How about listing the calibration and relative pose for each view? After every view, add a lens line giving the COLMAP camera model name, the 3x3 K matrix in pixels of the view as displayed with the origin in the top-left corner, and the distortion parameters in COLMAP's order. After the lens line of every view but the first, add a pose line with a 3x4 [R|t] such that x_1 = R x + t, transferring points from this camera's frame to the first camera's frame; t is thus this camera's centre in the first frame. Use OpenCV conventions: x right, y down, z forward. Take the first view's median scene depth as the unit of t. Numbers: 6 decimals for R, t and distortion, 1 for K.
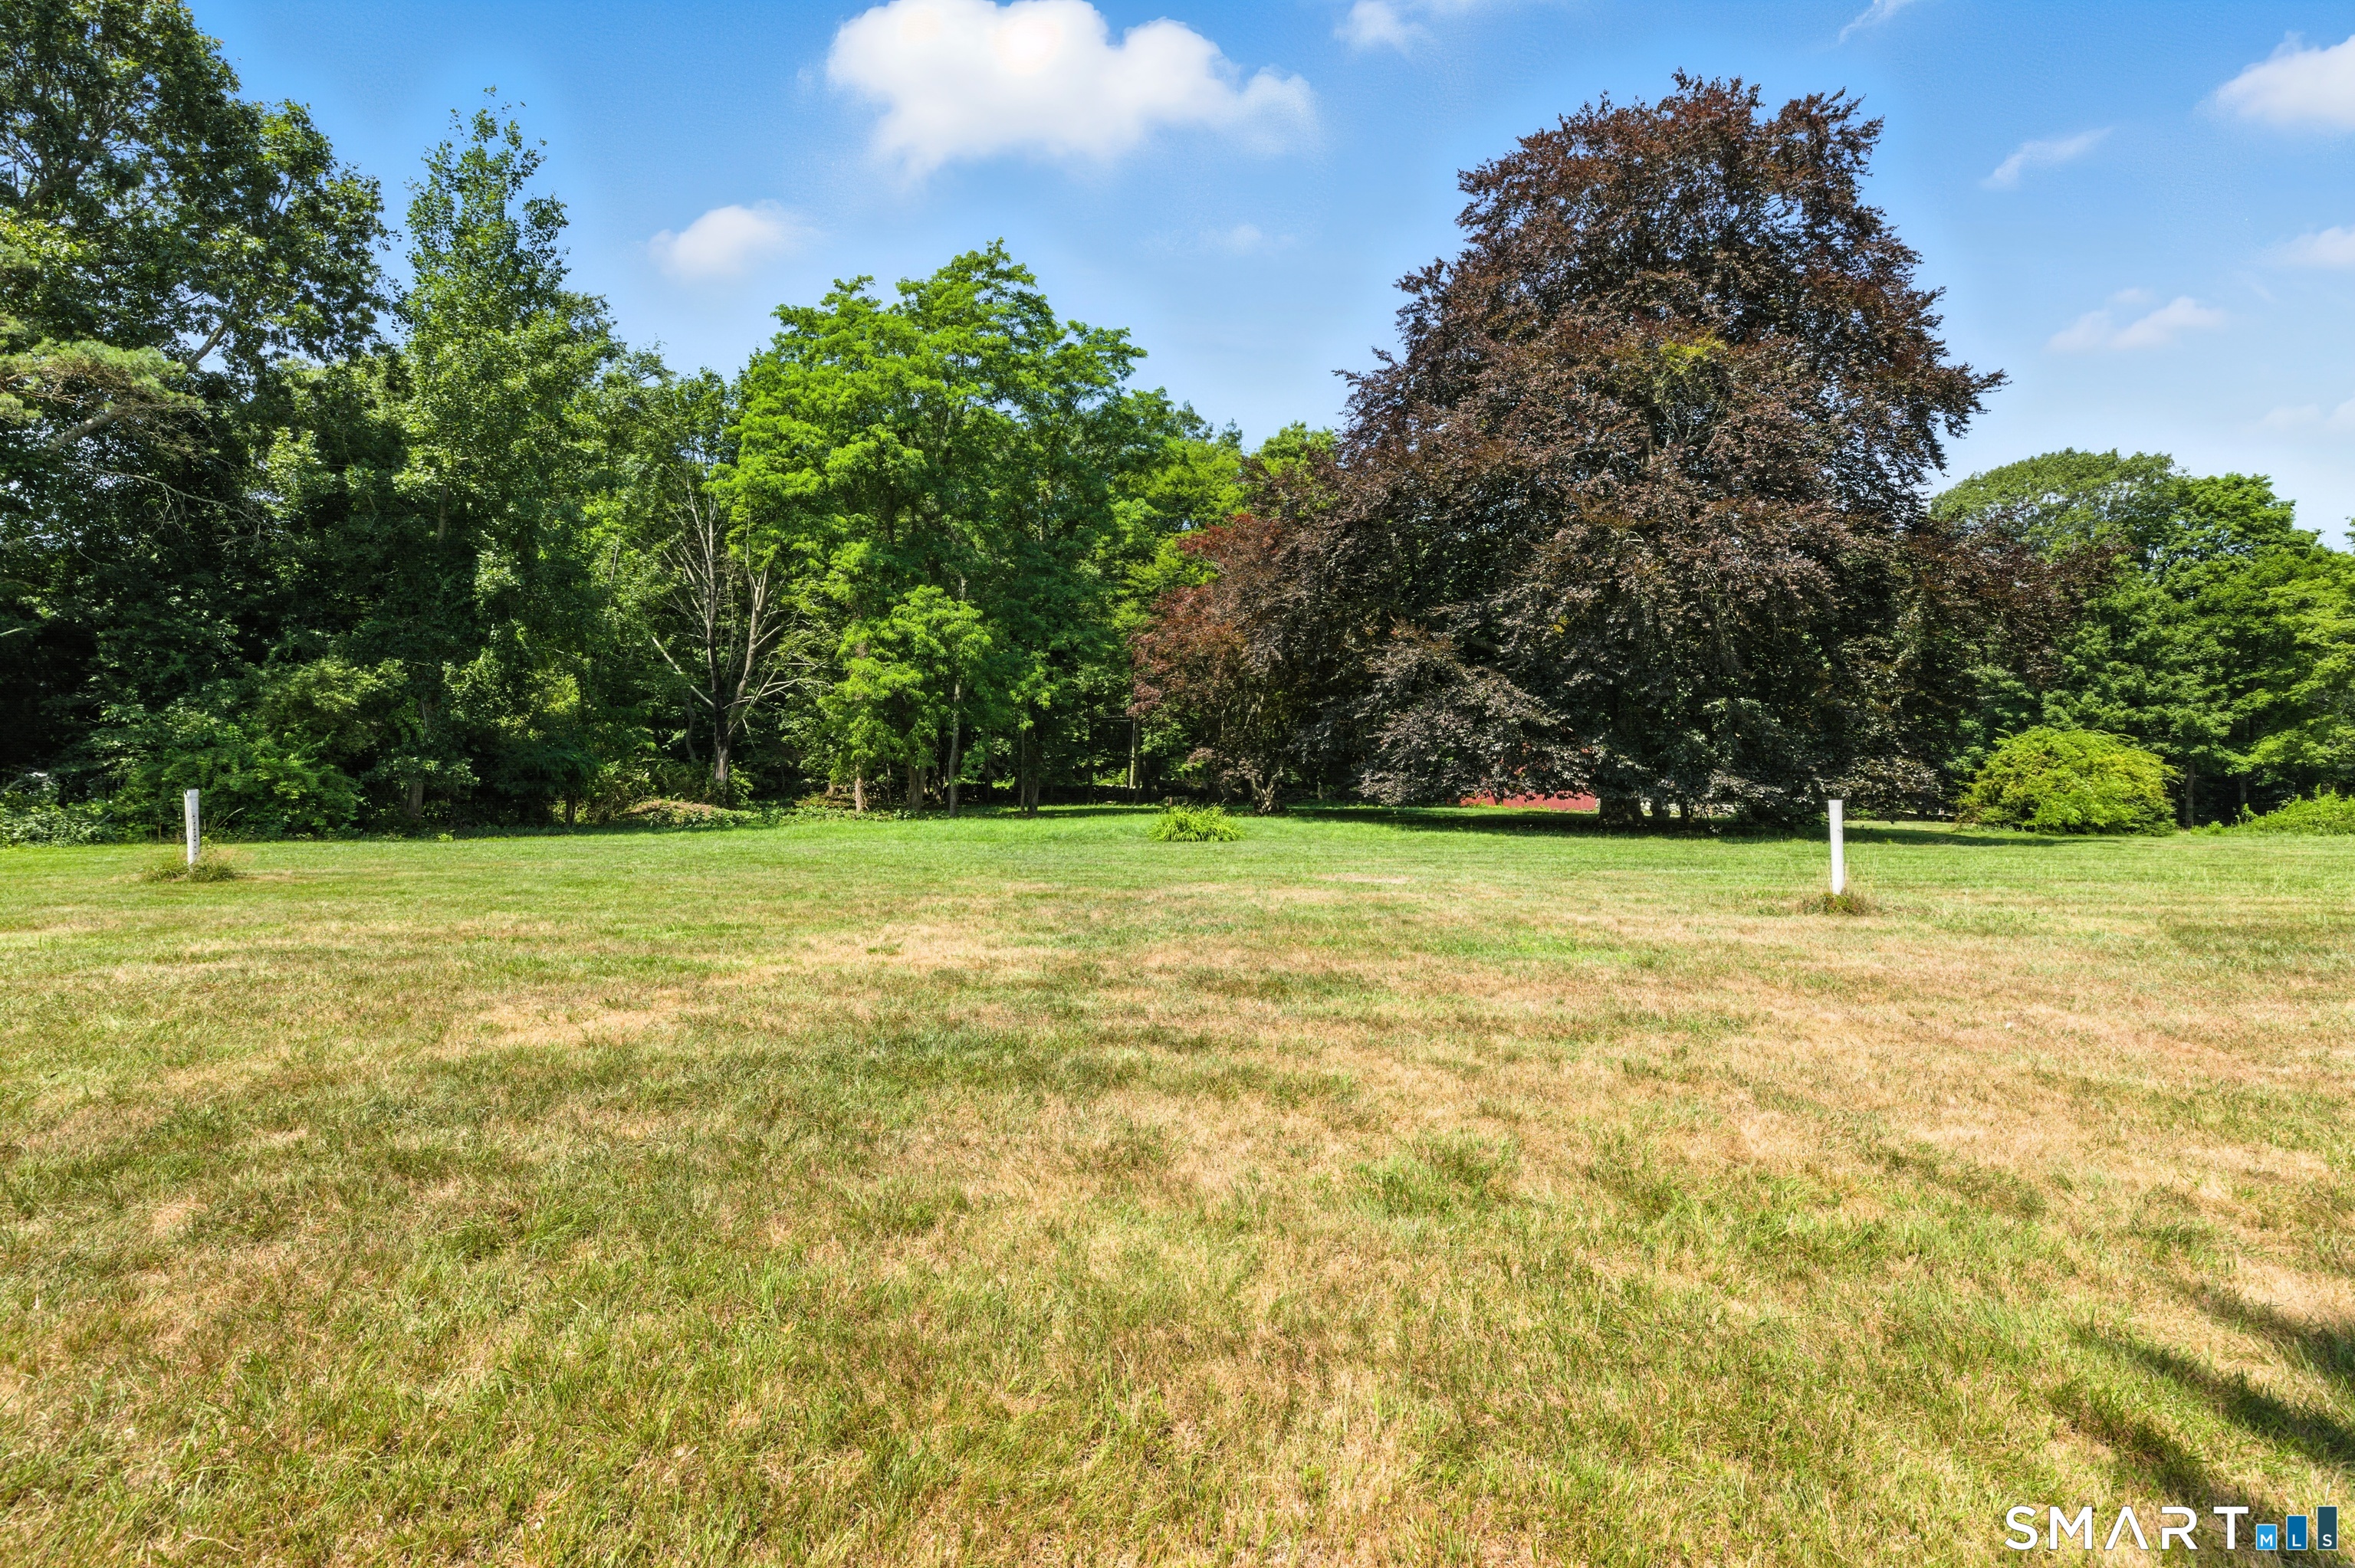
lens RADIAL K [[975.0, 0, 1187.0], [0, 975.0, 776.4], [0, 0, 1]] dist [-0.001314, -0.000503]
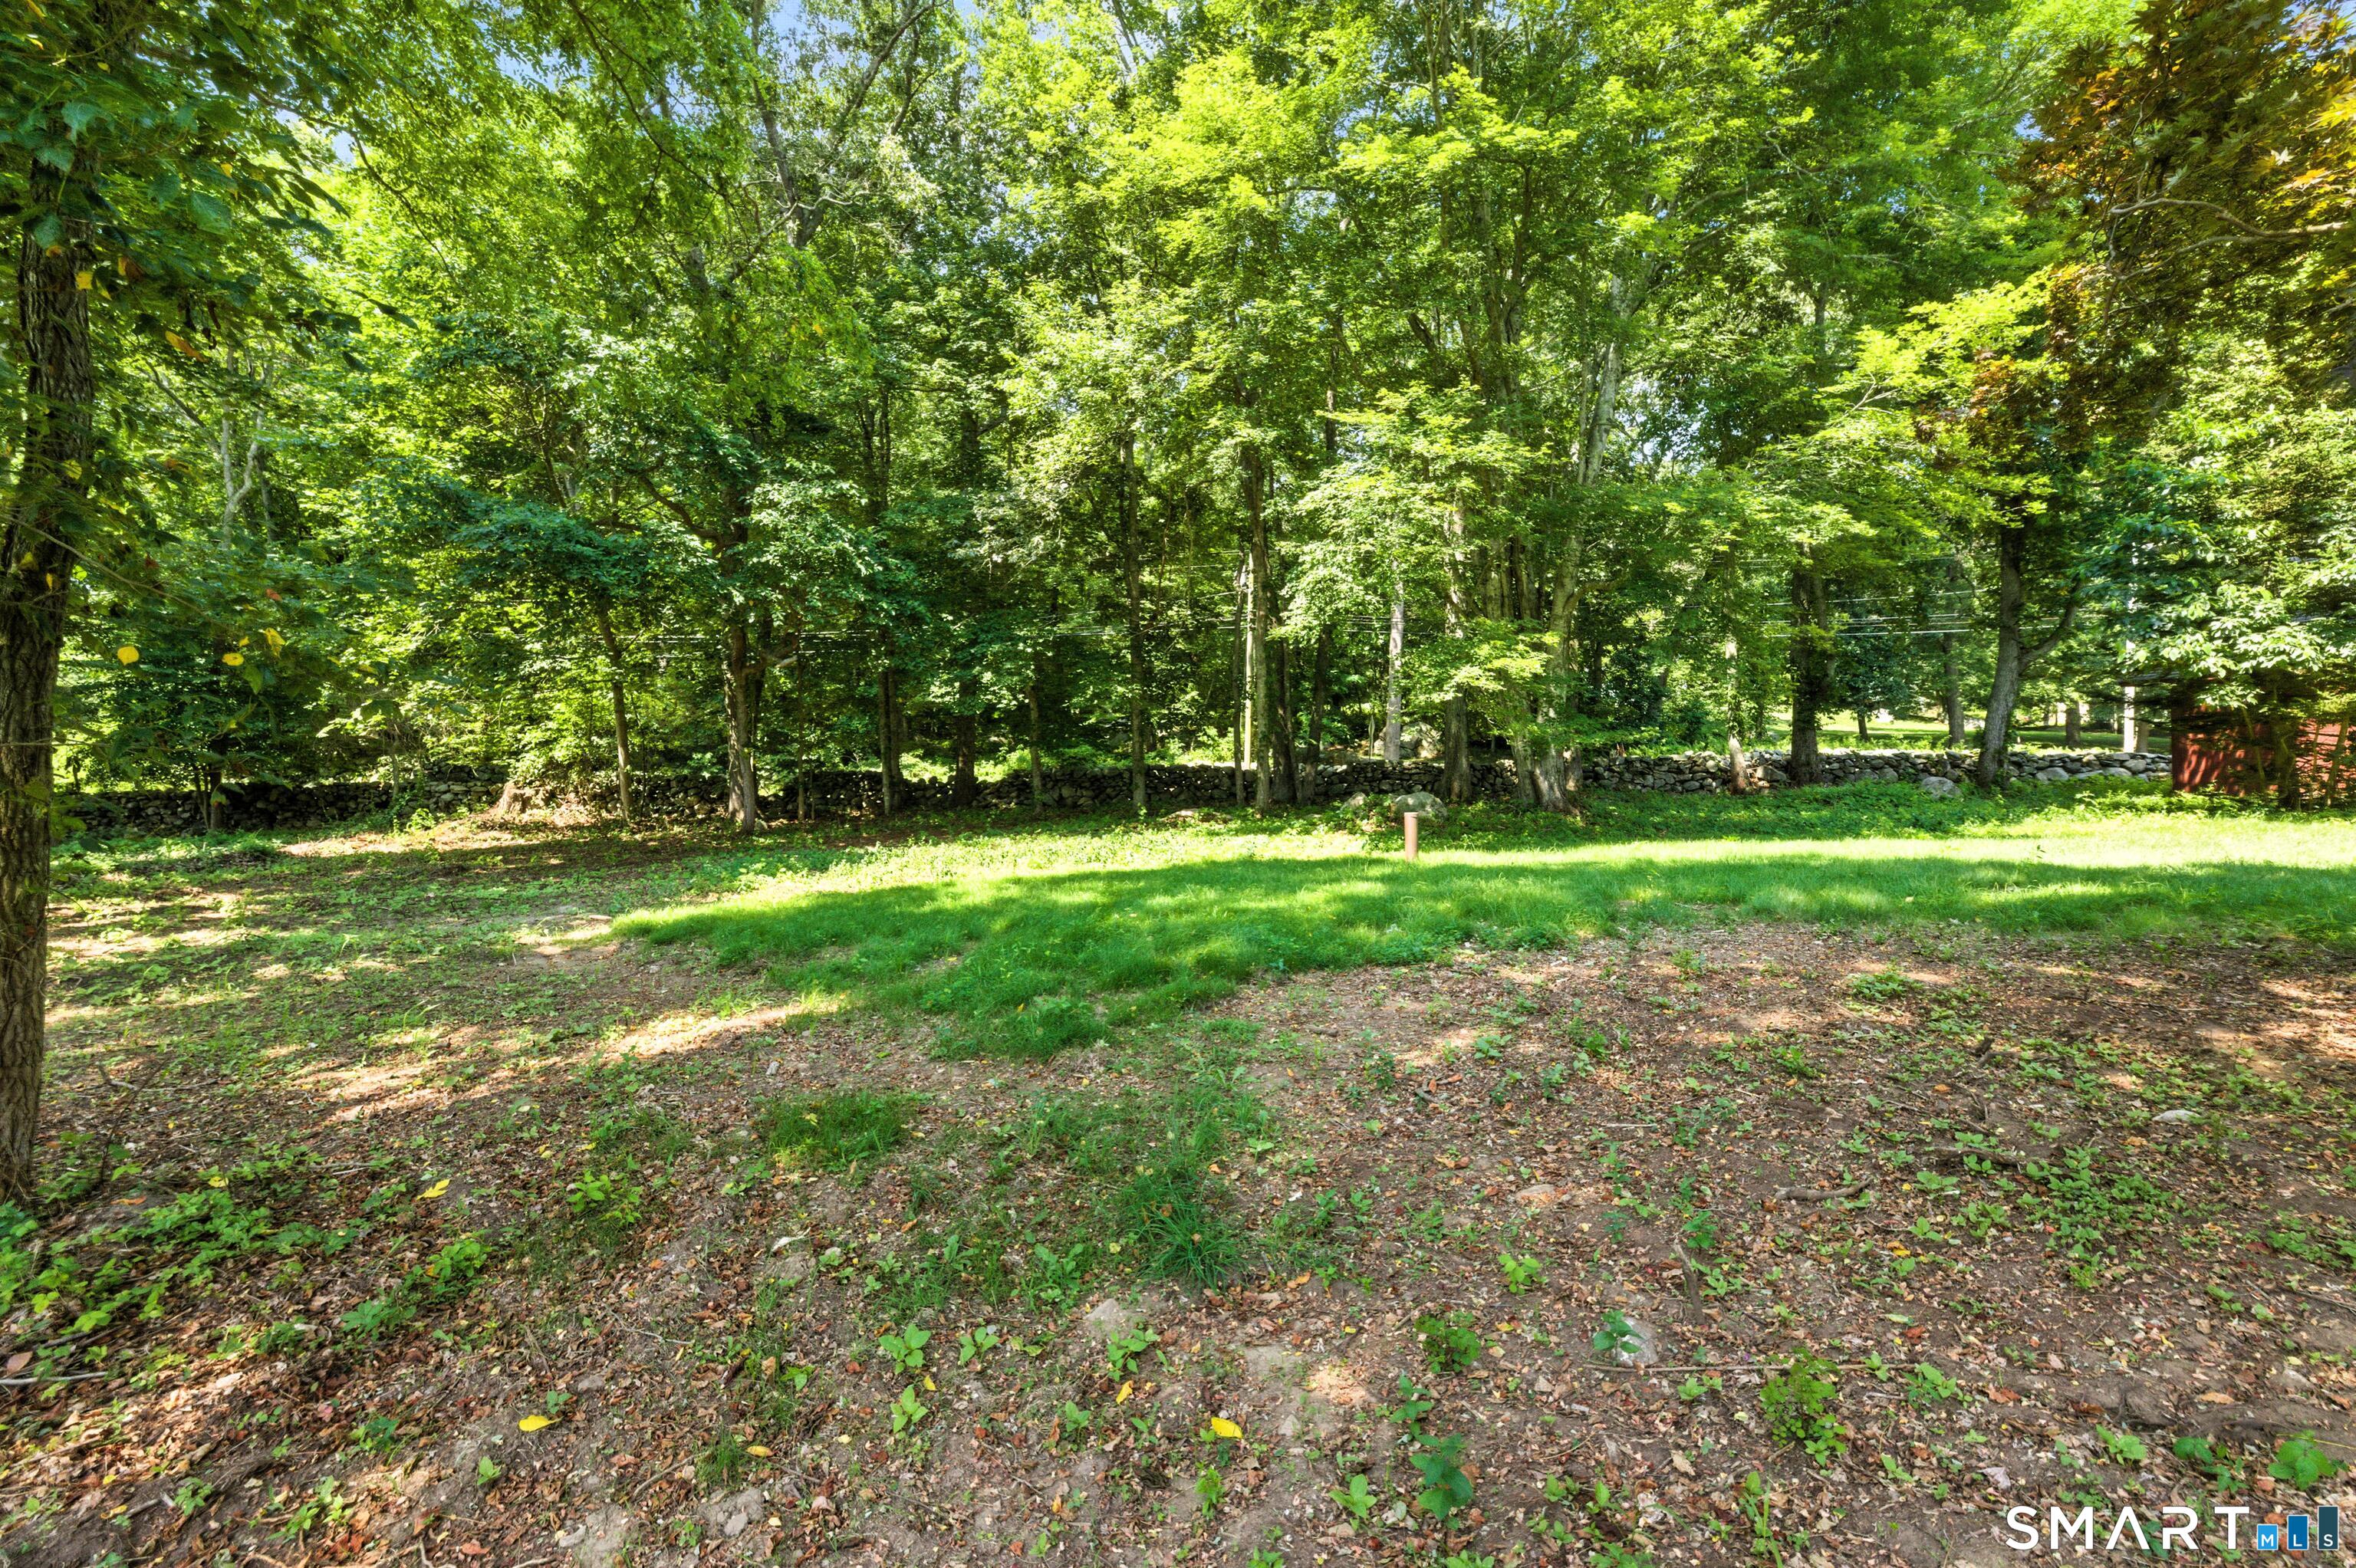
lens RADIAL K [[975.4, 0, 1187.5], [0, 975.4, 776.4], [0, 0, 1]] dist [-0.001314, -0.000503]
pose [[0.992764, -0.033810, -0.115227, -0.042152], [0.037079, 0.998965, 0.026345, 0.004313], [0.114217, -0.030427, 0.992990, 0.723746]]
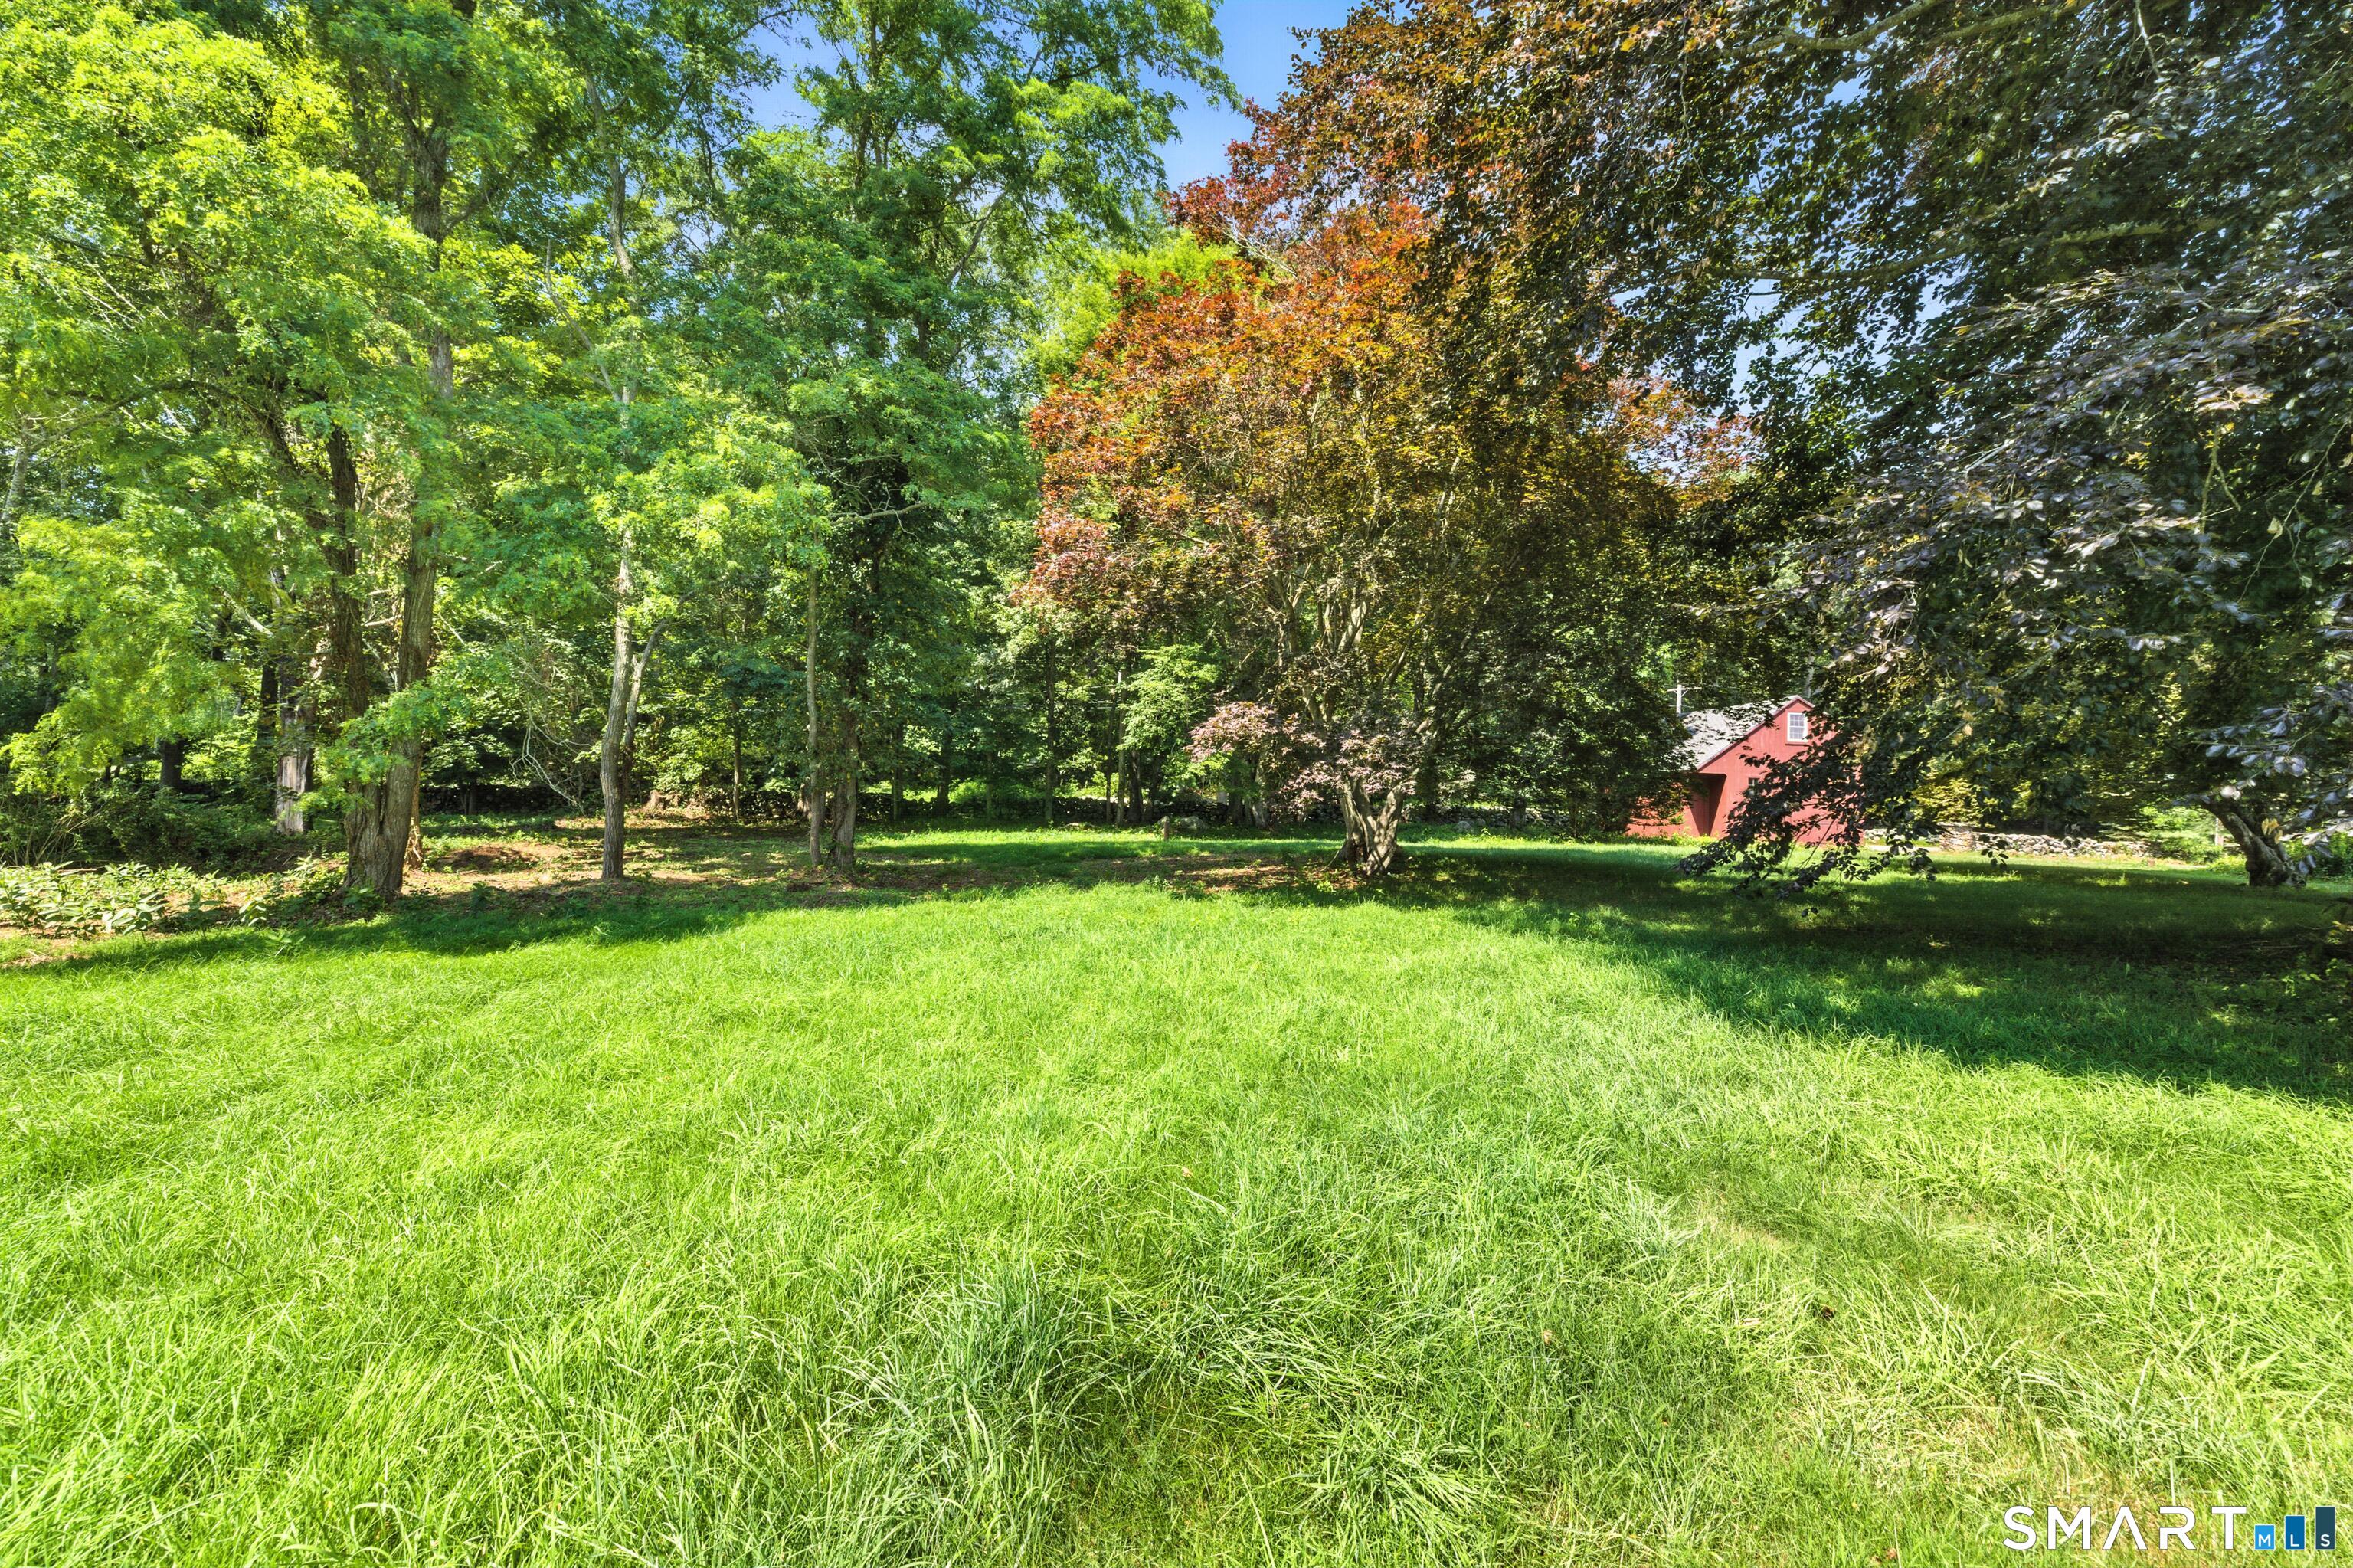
lens RADIAL K [[974.3, 0, 1185.9], [0, 974.3, 776.4], [0, 0, 1]] dist [-0.001314, -0.000503]
pose [[0.999824, 0.008416, -0.016753, 0.003181], [-0.008553, 0.999930, -0.008119, -0.000545], [0.016684, 0.008261, 0.999827, 0.405678]]
